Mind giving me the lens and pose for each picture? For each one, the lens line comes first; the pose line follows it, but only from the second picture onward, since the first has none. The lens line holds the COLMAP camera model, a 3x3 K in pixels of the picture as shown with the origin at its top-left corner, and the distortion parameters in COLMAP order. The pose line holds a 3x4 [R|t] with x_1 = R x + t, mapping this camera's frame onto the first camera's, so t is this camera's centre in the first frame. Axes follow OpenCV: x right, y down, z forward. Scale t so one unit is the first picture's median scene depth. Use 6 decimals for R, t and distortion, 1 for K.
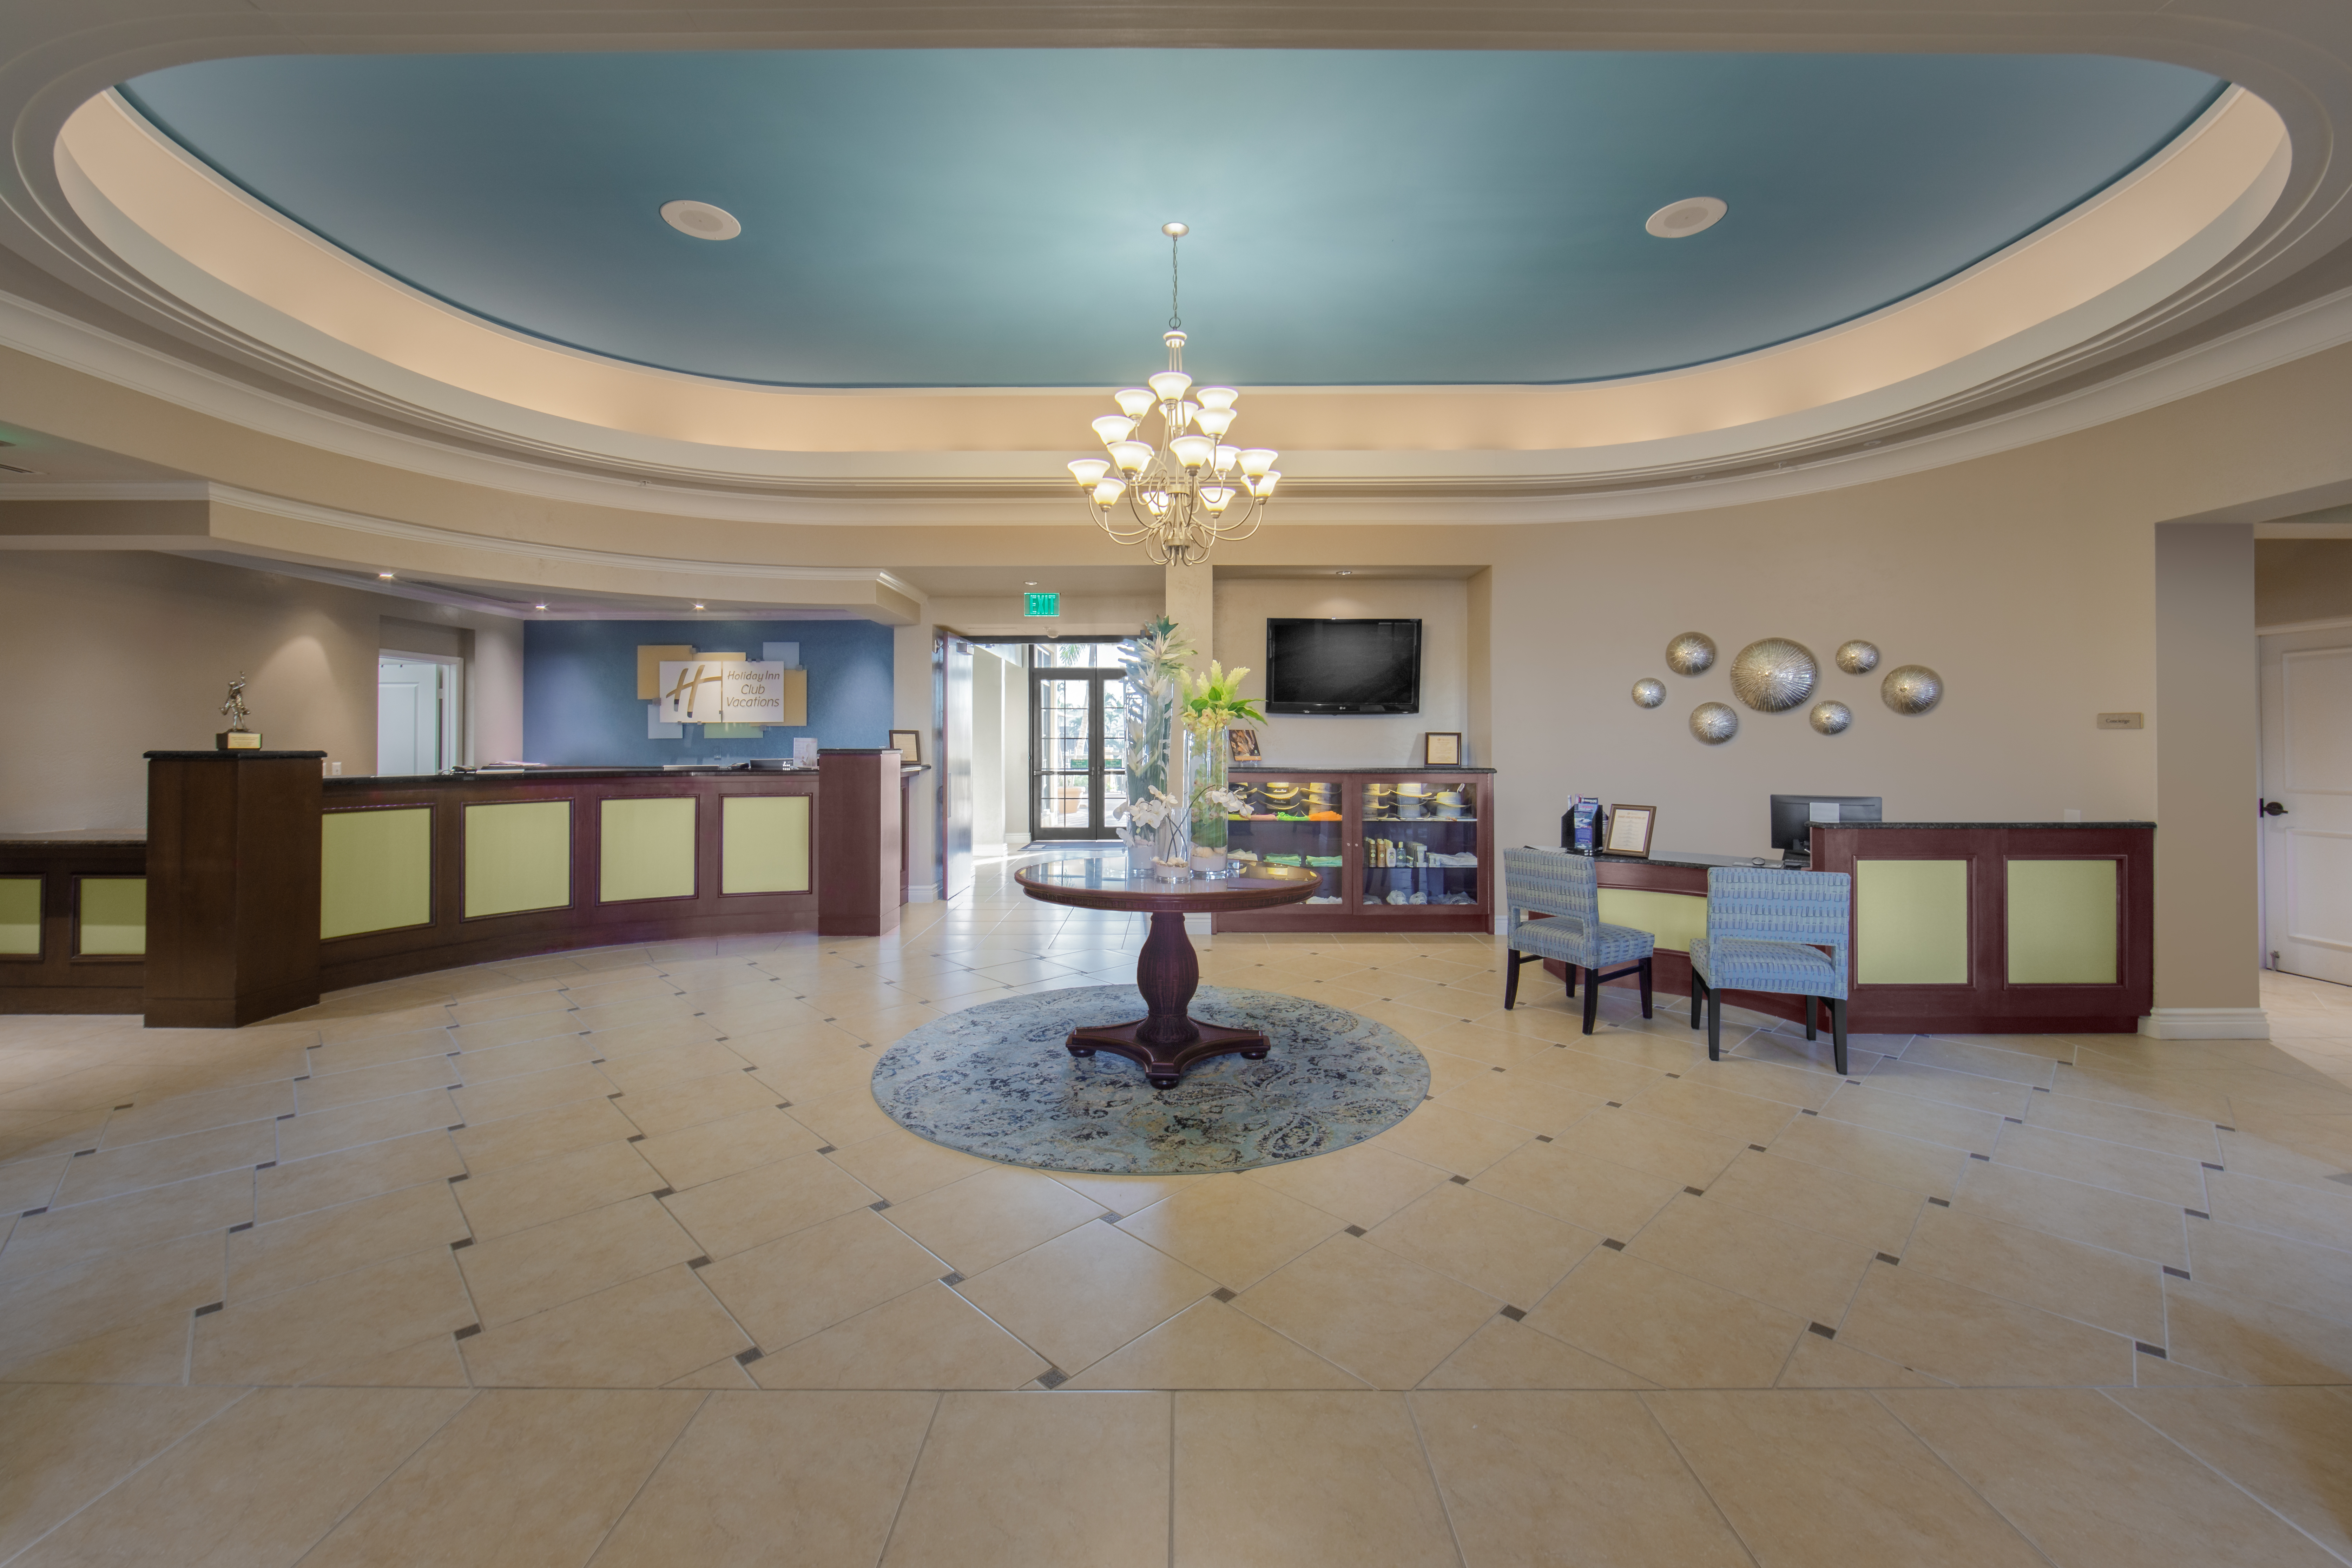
lens RADIAL K [[963.2, 0, 1178.5], [0, 963.2, 719.6], [0, 0, 1]] dist [-0.001179, -0.000152]
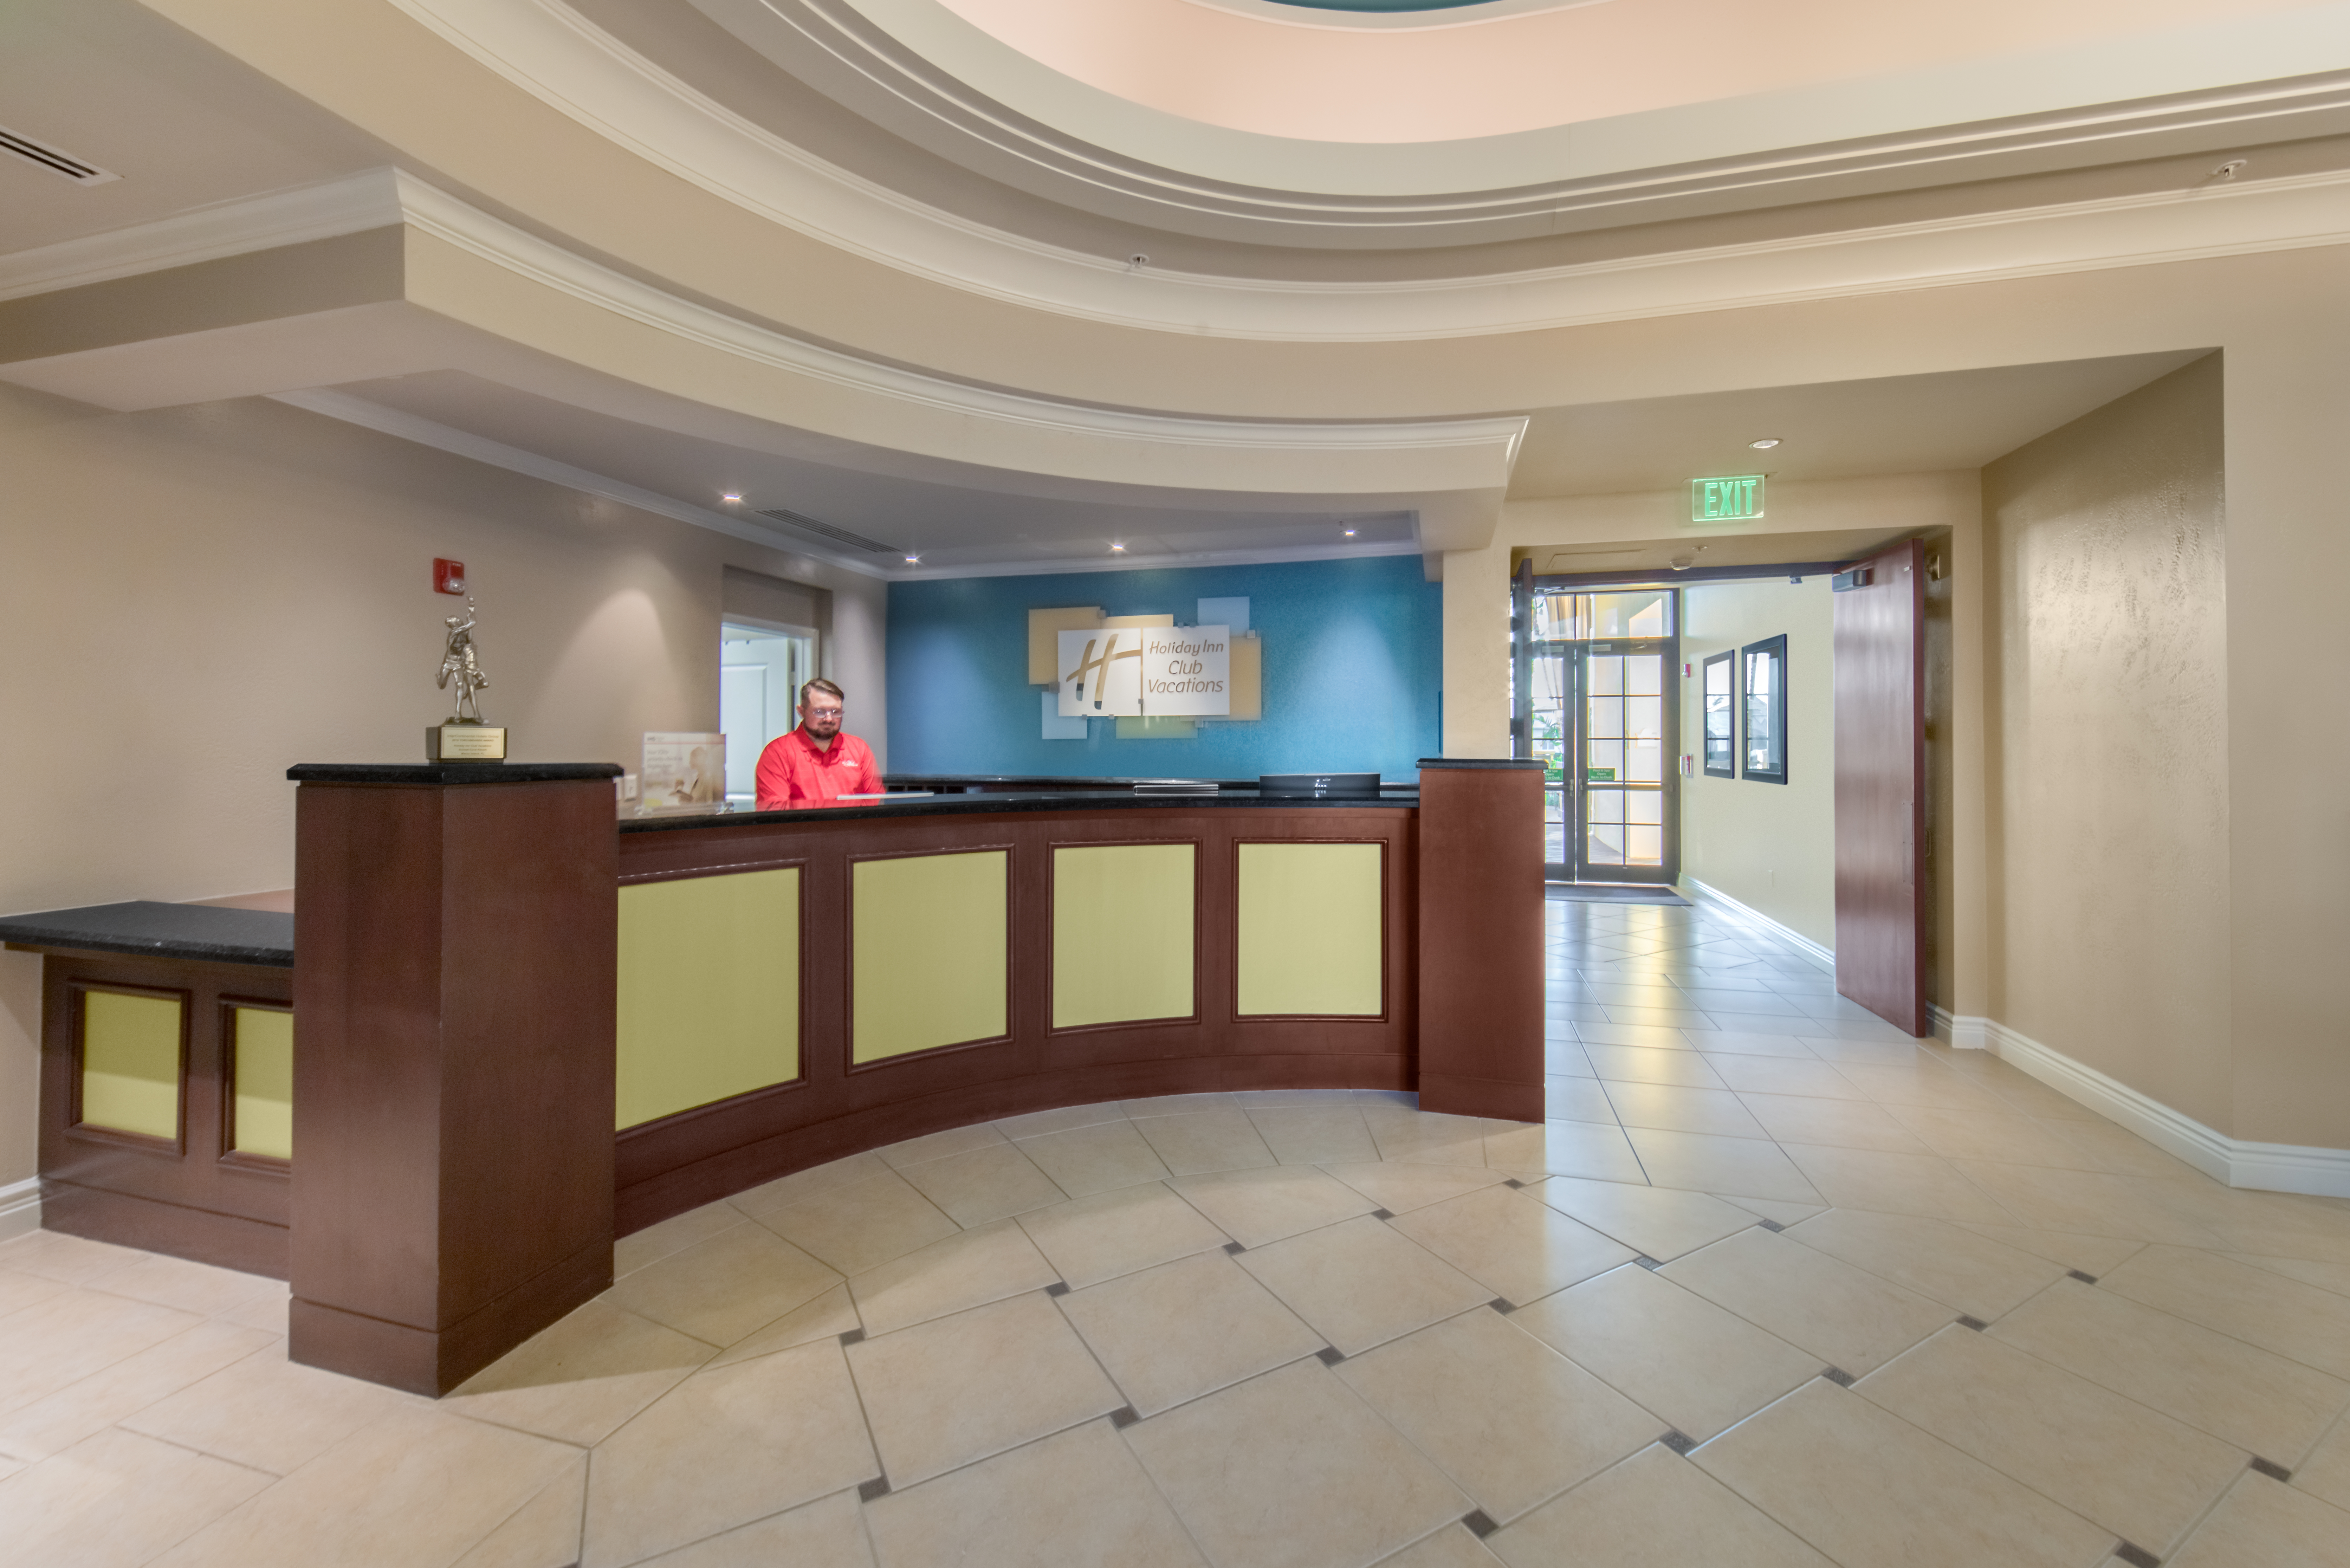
lens RADIAL K [[996.2, 0, 1178.7], [0, 996.2, 704.7], [0, 0, 1]] dist [-0.000146, 0.000035]
pose [[0.964929, -0.009465, -0.262340, -0.329828], [0.005340, 0.999851, -0.016433, 0.008600], [0.262456, 0.014456, 0.964836, 0.400056]]
